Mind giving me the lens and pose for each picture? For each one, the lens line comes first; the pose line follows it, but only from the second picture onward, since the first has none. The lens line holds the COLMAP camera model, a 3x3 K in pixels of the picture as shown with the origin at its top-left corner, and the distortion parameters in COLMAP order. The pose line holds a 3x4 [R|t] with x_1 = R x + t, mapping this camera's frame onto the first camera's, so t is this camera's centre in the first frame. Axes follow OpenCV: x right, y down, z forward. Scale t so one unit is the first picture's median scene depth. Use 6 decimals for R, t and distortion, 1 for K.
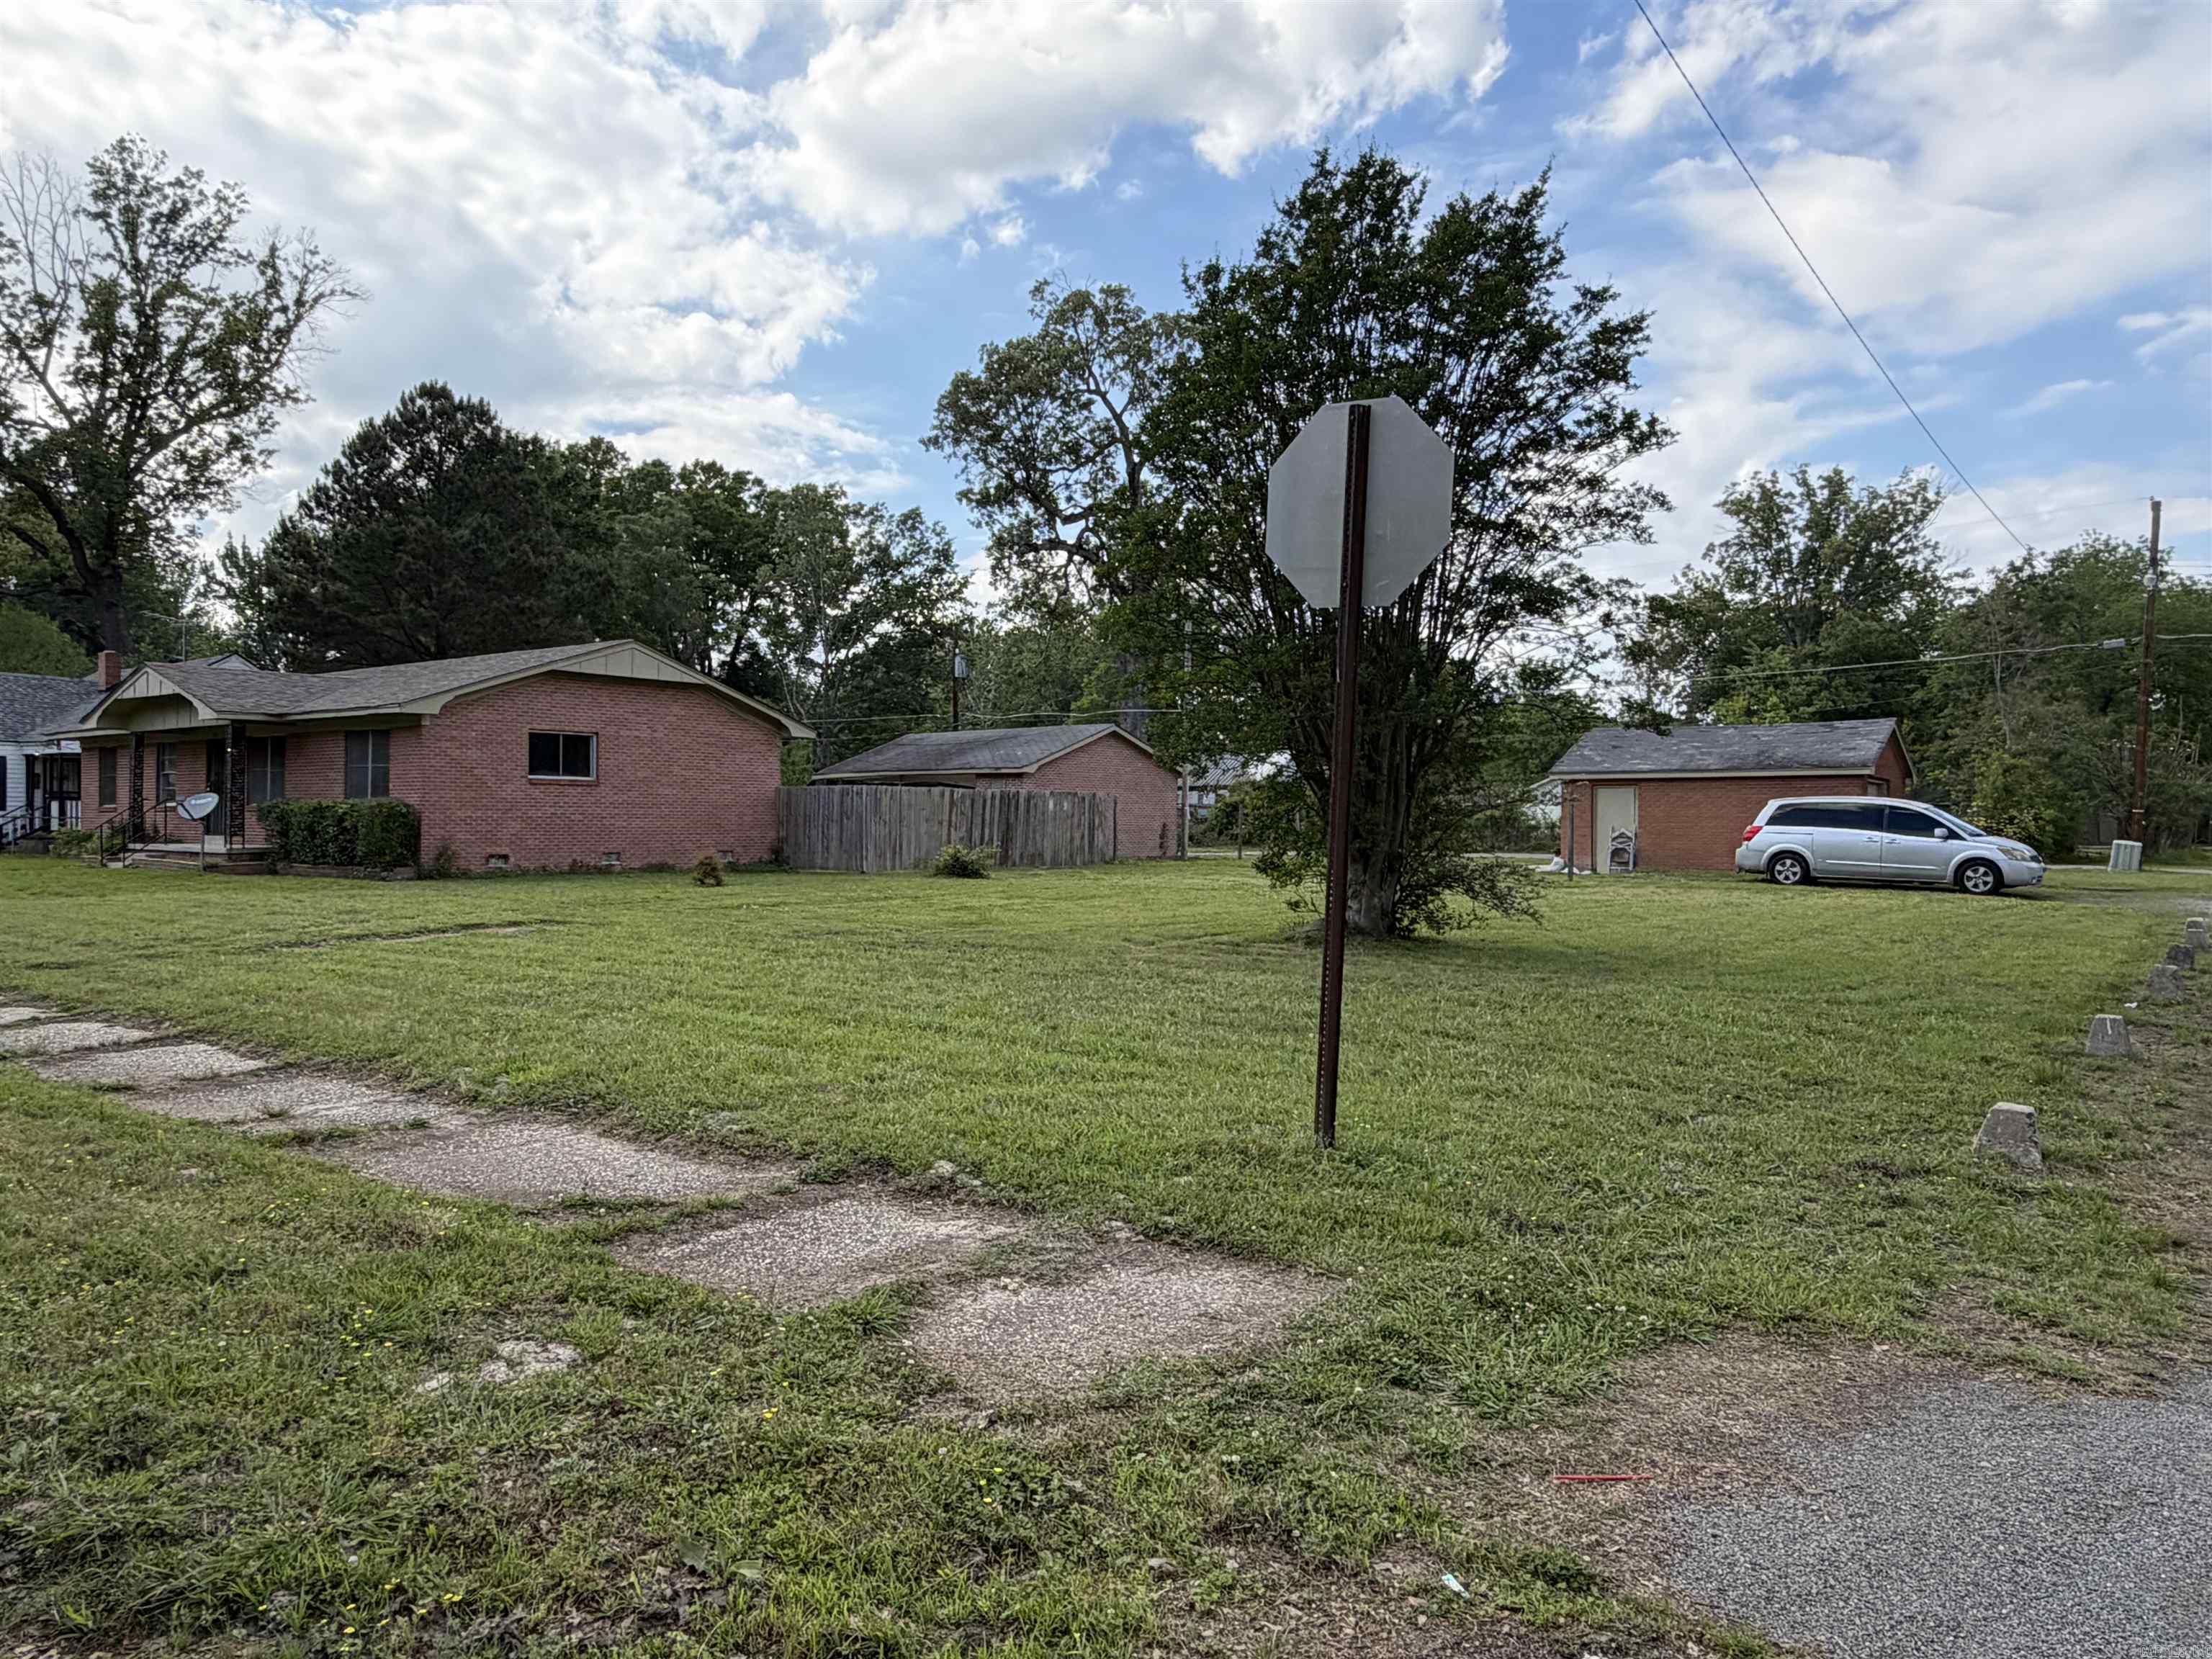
lens RADIAL K [[1523.4, 0, 1106.0], [0, 1523.4, 829.5], [0, 0, 1]] dist [-0.006389, 0.000083]
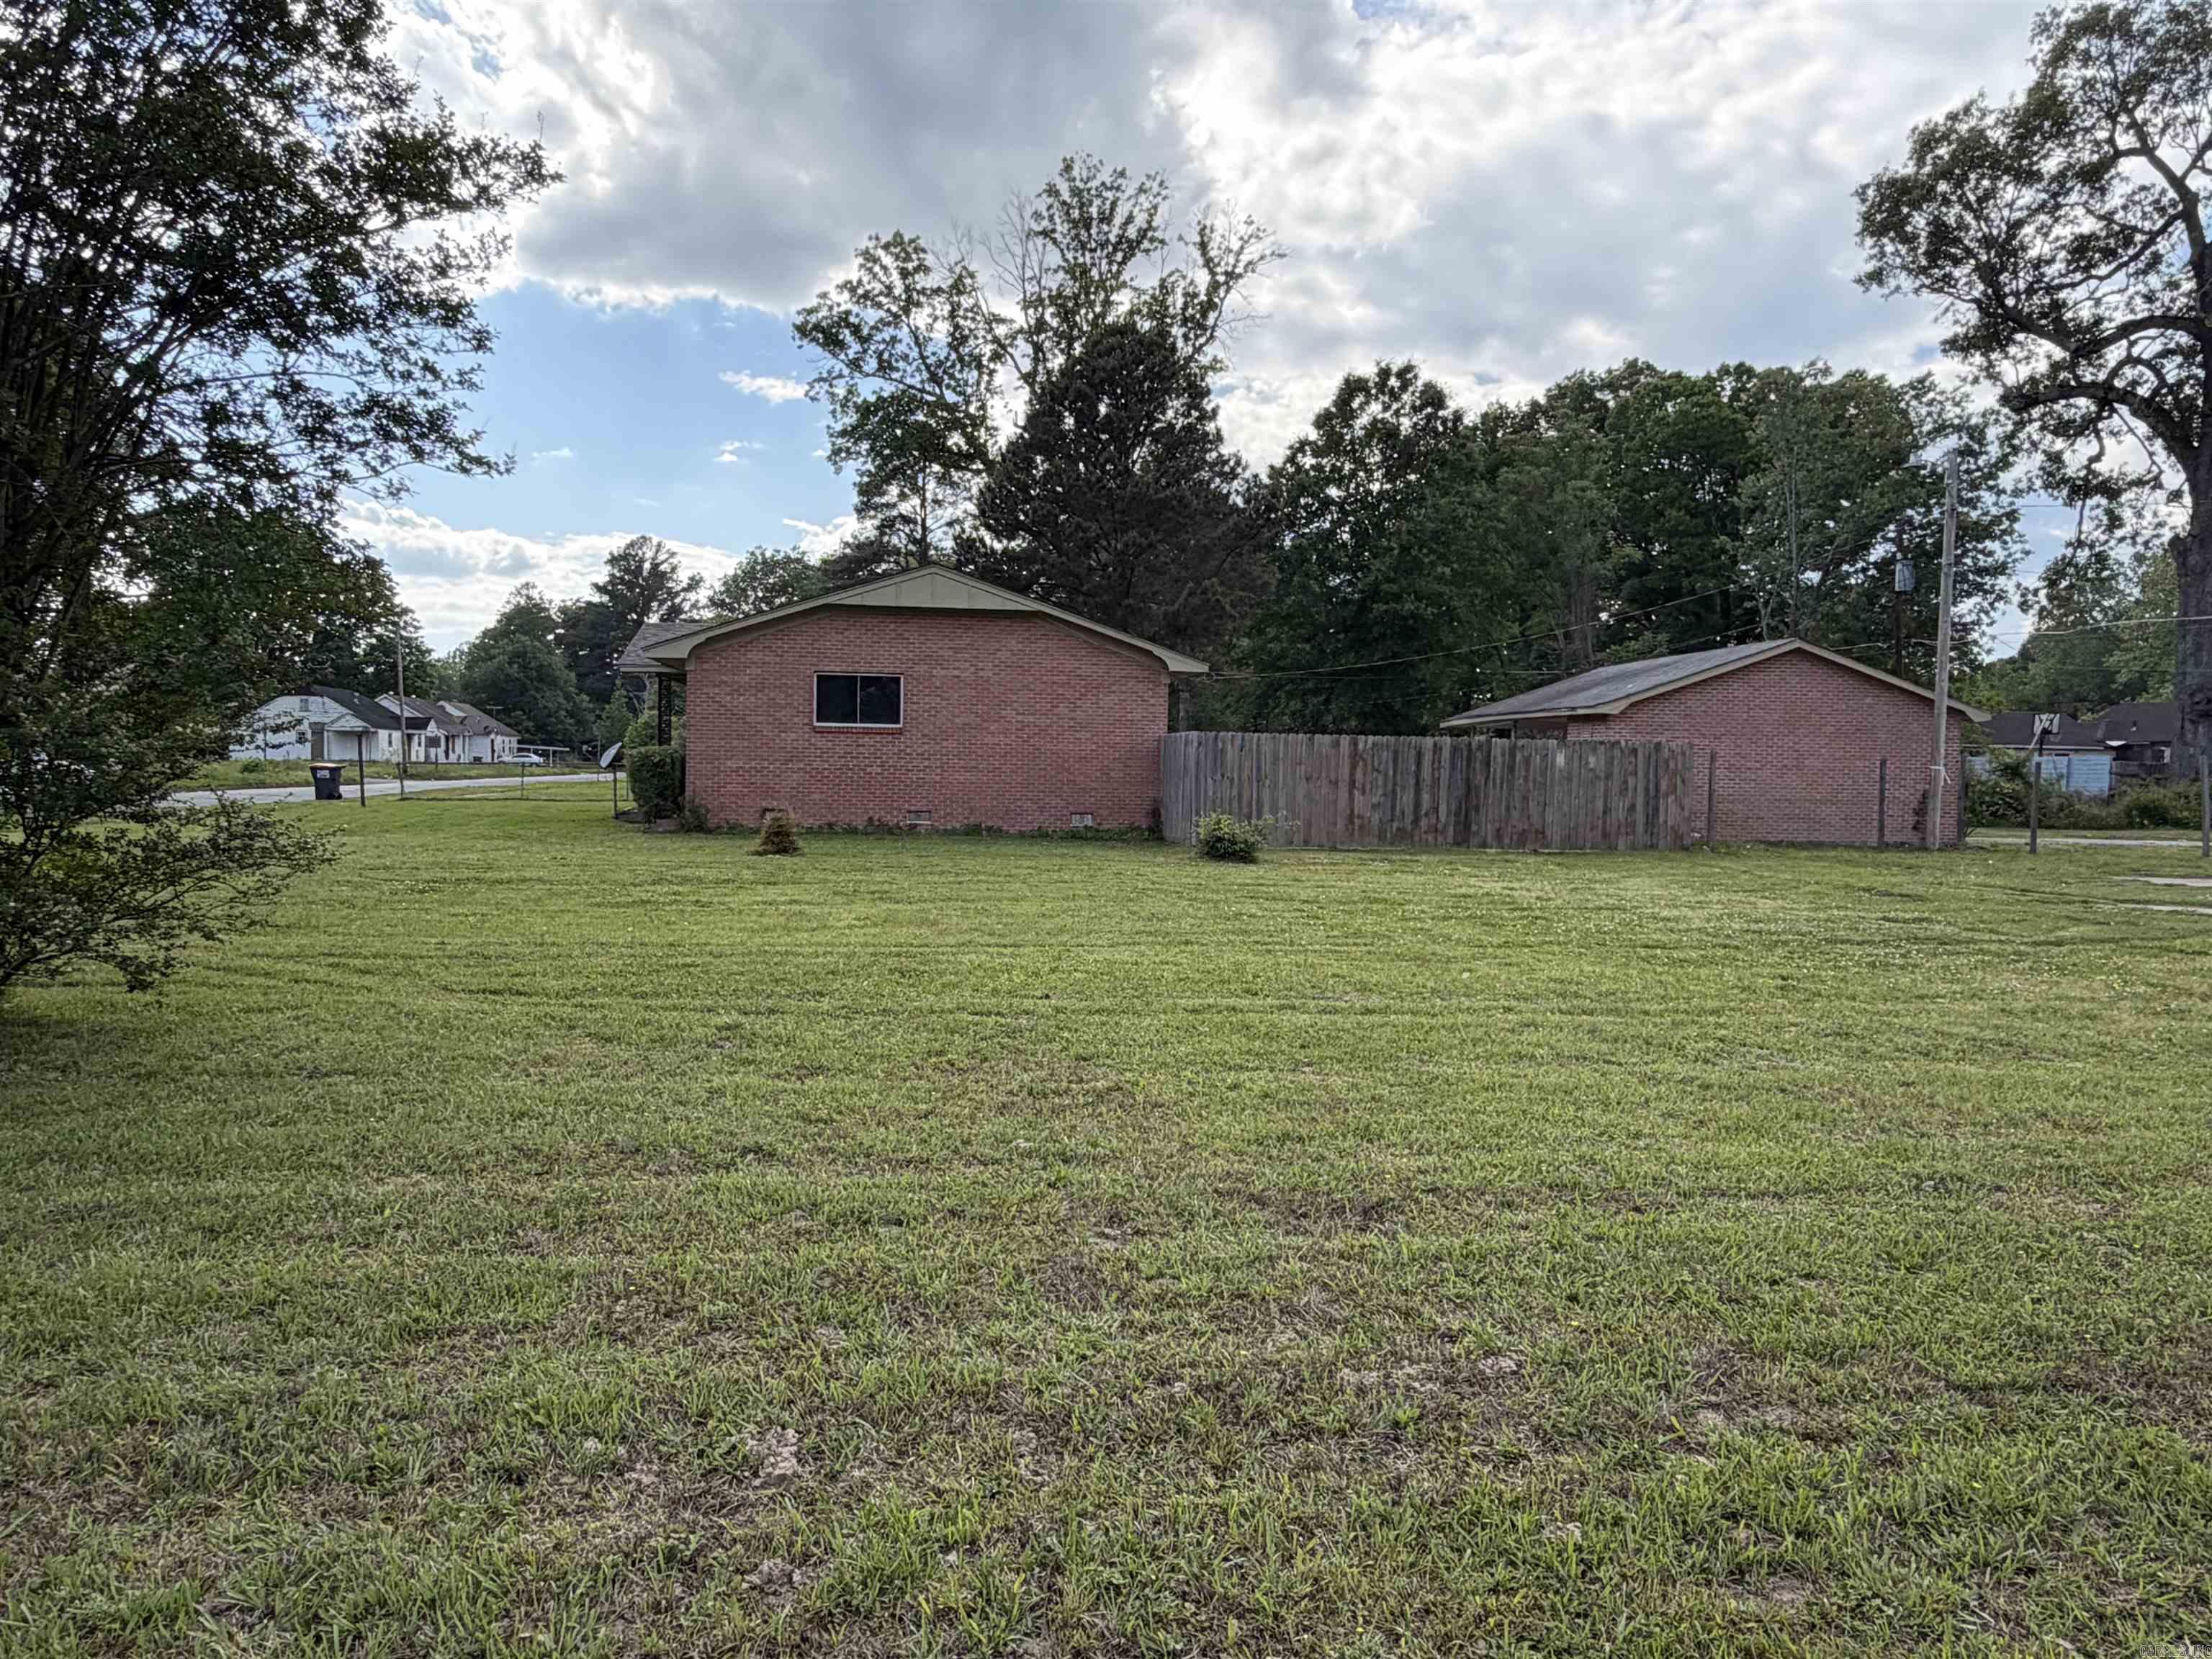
lens RADIAL K [[1523.4, 0, 1106.0], [0, 1523.4, 829.5], [0, 0, 1]] dist [-0.006389, 0.000083]
pose [[0.704526, 0.037255, -0.708700, 0.278182], [-0.017337, 0.999227, 0.035293, -0.005310], [0.709466, -0.012578, 0.704627, 0.351392]]
